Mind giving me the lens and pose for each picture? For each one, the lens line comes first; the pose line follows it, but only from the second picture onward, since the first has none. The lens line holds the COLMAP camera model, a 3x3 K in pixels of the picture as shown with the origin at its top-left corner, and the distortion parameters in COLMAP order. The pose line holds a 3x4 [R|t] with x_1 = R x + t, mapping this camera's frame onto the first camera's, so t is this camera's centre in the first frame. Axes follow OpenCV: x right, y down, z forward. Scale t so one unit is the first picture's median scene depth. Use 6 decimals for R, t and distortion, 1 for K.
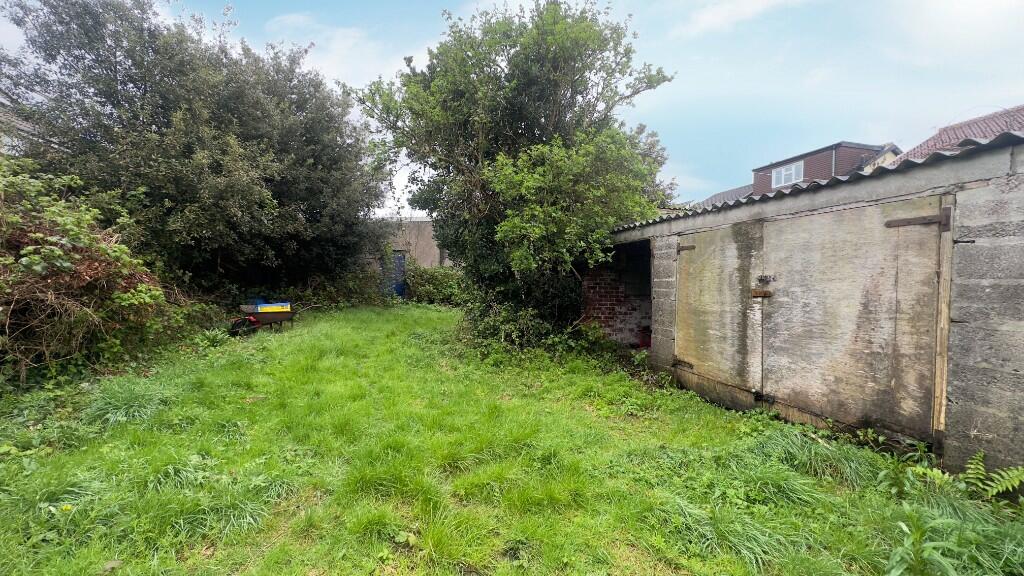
lens RADIAL K [[406.8, 0, 512.2], [0, 406.8, 287.4], [0, 0, 1]] dist [-0.002050, 0.000423]
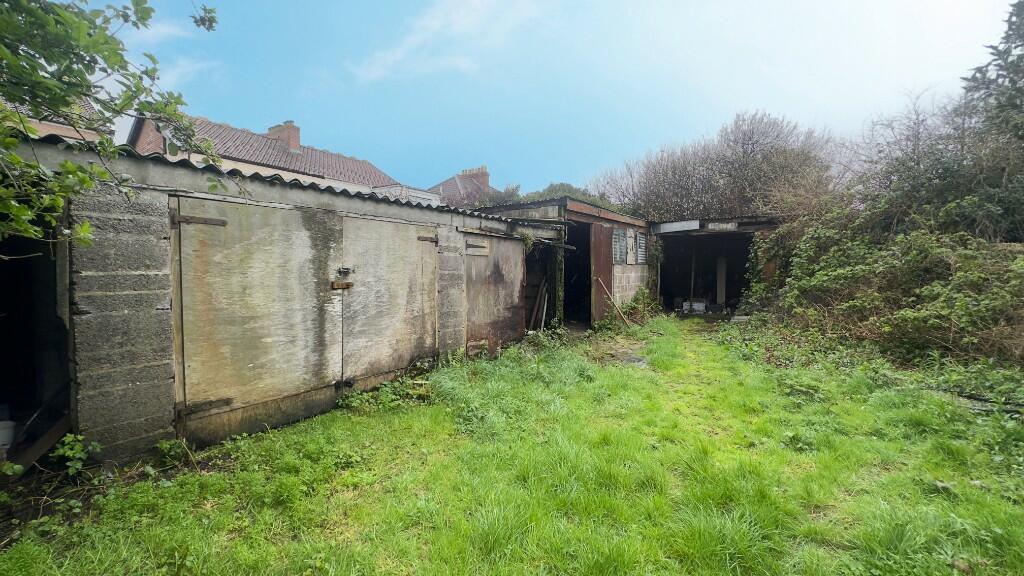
lens RADIAL K [[406.8, 0, 511.4], [0, 406.8, 288.1], [0, 0, 1]] dist [-0.002050, 0.000423]
pose [[-0.646193, -0.056611, 0.761071, -0.381075], [-0.004108, 0.997489, 0.070709, -0.044350], [-0.763163, 0.042565, -0.644803, 1.129847]]
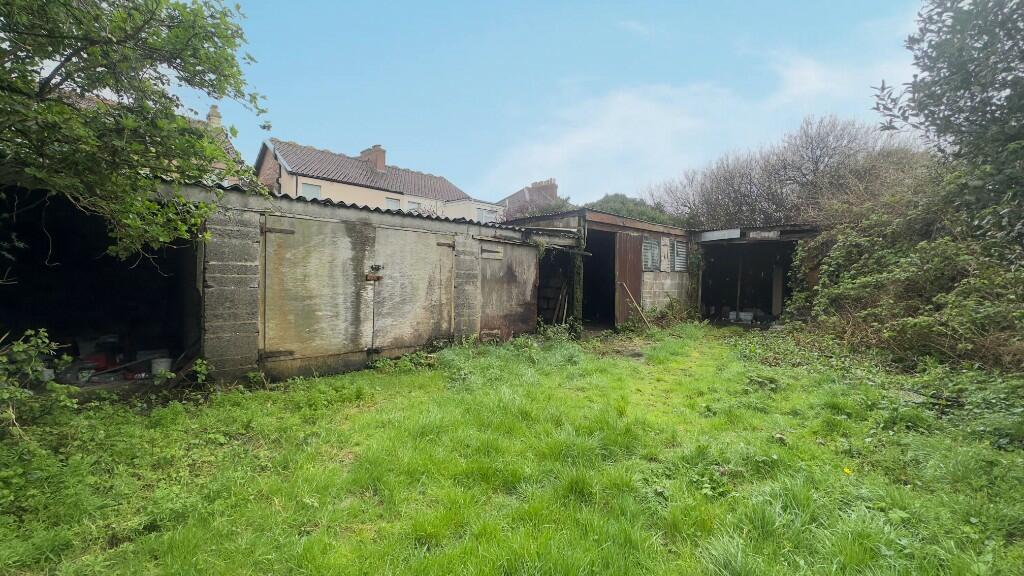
lens RADIAL K [[406.8, 0, 511.7], [0, 406.8, 287.6], [0, 0, 1]] dist [-0.002050, 0.000423]
pose [[-0.489947, -0.048430, 0.870406, -0.713596], [-0.015927, 0.998786, 0.046608, -0.020383], [-0.871607, 0.008972, -0.490123, 1.075742]]
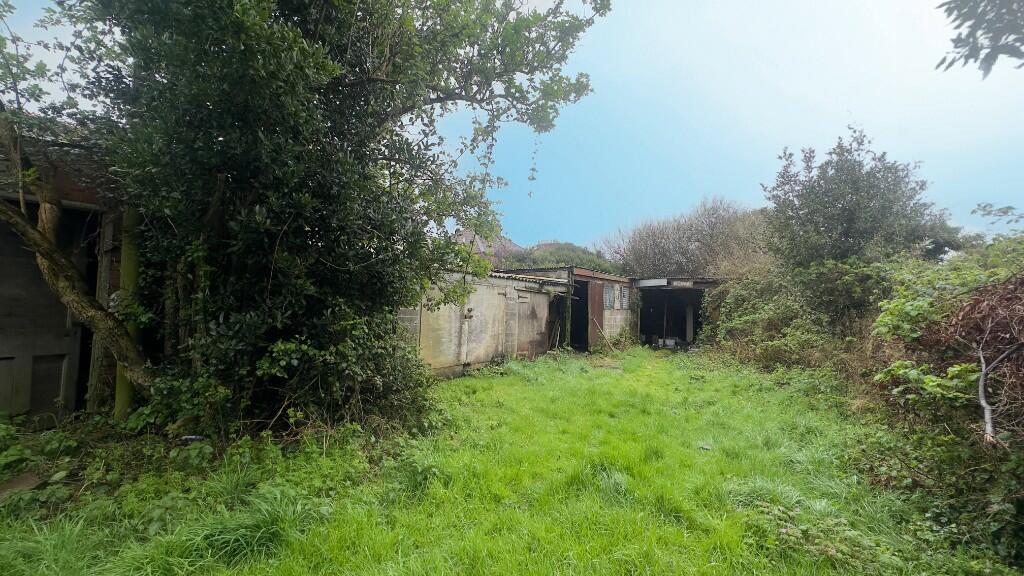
lens RADIAL K [[406.8, 0, 511.5], [0, 406.8, 287.9], [0, 0, 1]] dist [-0.002050, 0.000423]
pose [[-0.647095, 0.000016, 0.762410, -1.001923], [-0.032747, 0.999077, -0.027816, -0.071448], [-0.761706, -0.042966, -0.646497, 1.886629]]
